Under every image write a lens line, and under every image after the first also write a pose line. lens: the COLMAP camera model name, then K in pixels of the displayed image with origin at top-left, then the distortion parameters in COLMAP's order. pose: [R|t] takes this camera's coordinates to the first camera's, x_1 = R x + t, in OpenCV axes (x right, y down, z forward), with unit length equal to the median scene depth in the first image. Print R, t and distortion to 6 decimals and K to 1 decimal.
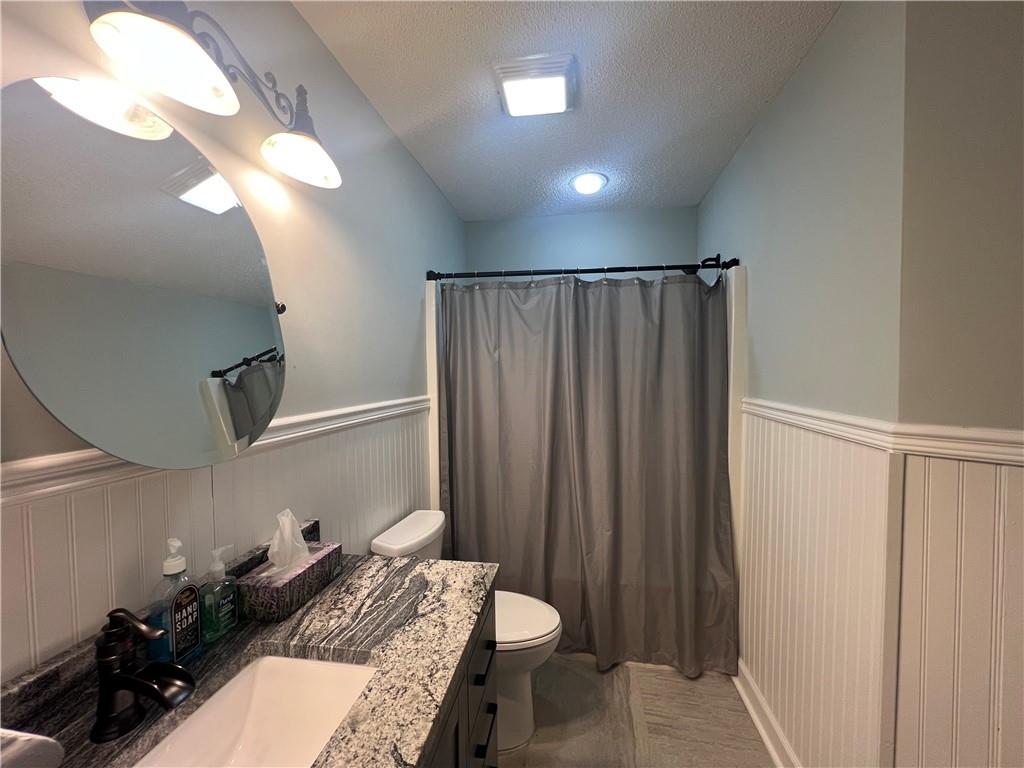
lens RADIAL K [[411.2, 0, 514.6], [0, 411.2, 383.6], [0, 0, 1]] dist [-0.000031, -0.000041]
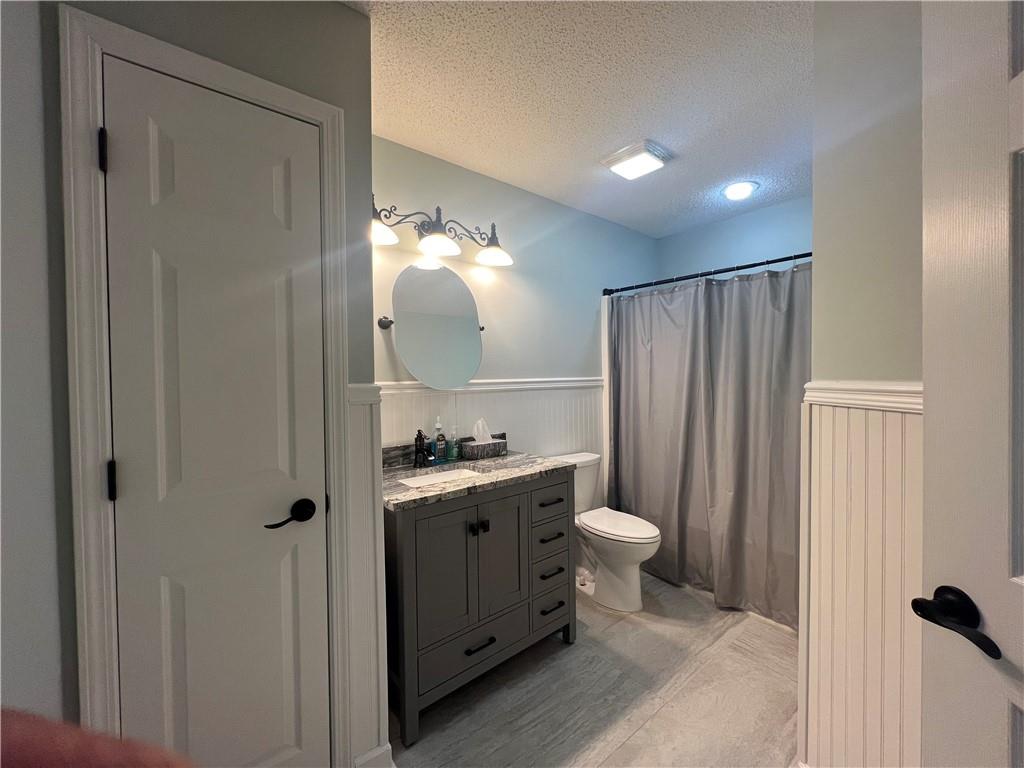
lens RADIAL K [[416.3, 0, 512.0], [0, 416.3, 384.0], [0, 0, 1]] dist [0.000242, 0.000032]
pose [[0.752693, 0.012369, -0.658256, 0.528679], [-0.014382, 0.999894, 0.002343, 0.056732], [0.658215, 0.007703, 0.752791, -0.299201]]
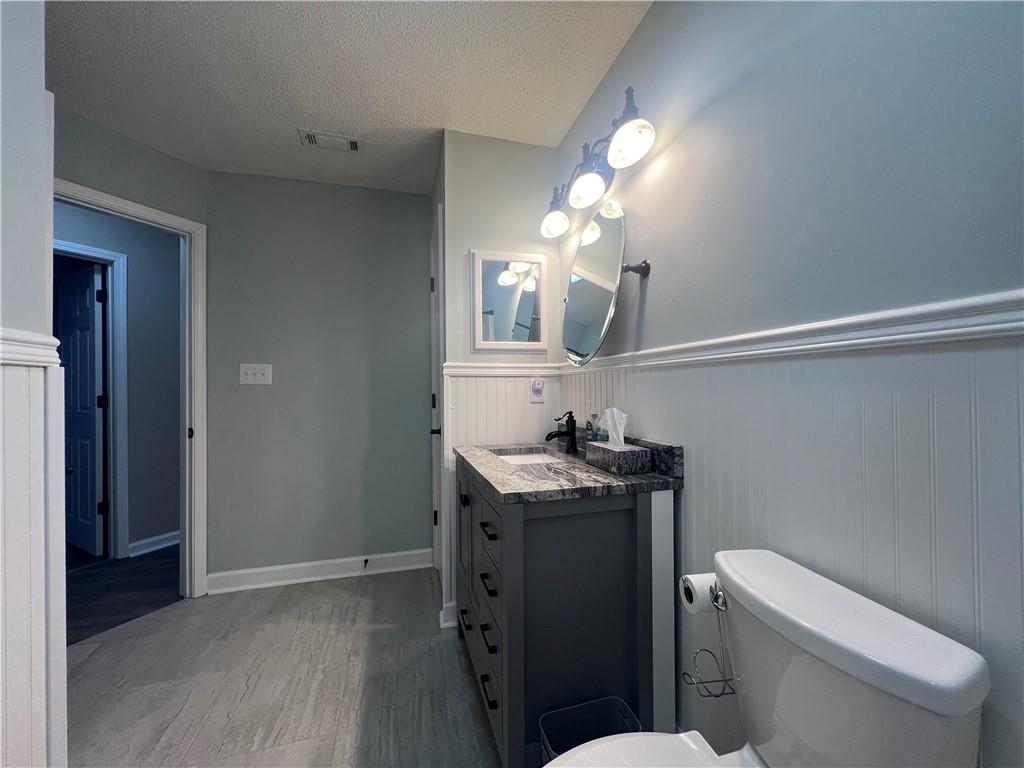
lens RADIAL K [[411.2, 0, 514.6], [0, 411.2, 383.6], [0, 0, 1]] dist [-0.000031, -0.000041]
pose [[-0.905861, 0.020785, -0.423064, 0.191713], [0.011316, 0.999626, 0.024882, 0.089101], [0.423423, 0.017752, -0.905758, 1.074838]]
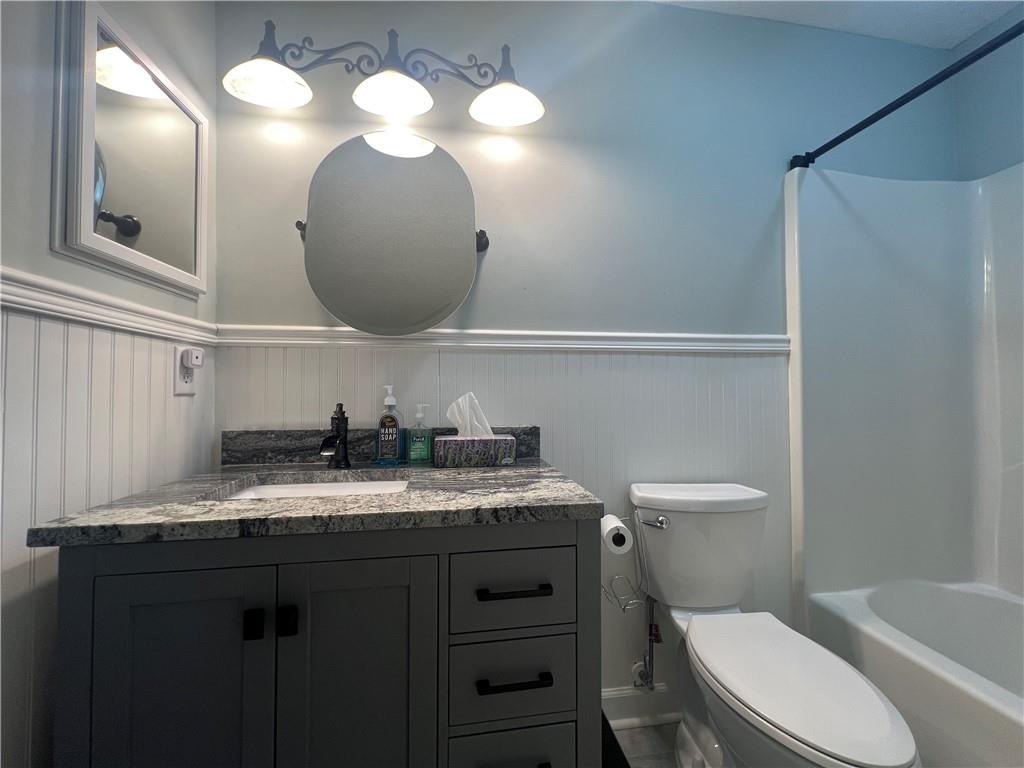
lens RADIAL K [[411.2, 0, 514.6], [0, 411.2, 383.6], [0, 0, 1]] dist [-0.000031, -0.000041]
pose [[0.310200, -0.010247, -0.950616, 0.325996], [-0.032046, 0.999261, -0.021228, 0.149624], [0.950131, 0.037048, 0.309642, 0.368766]]
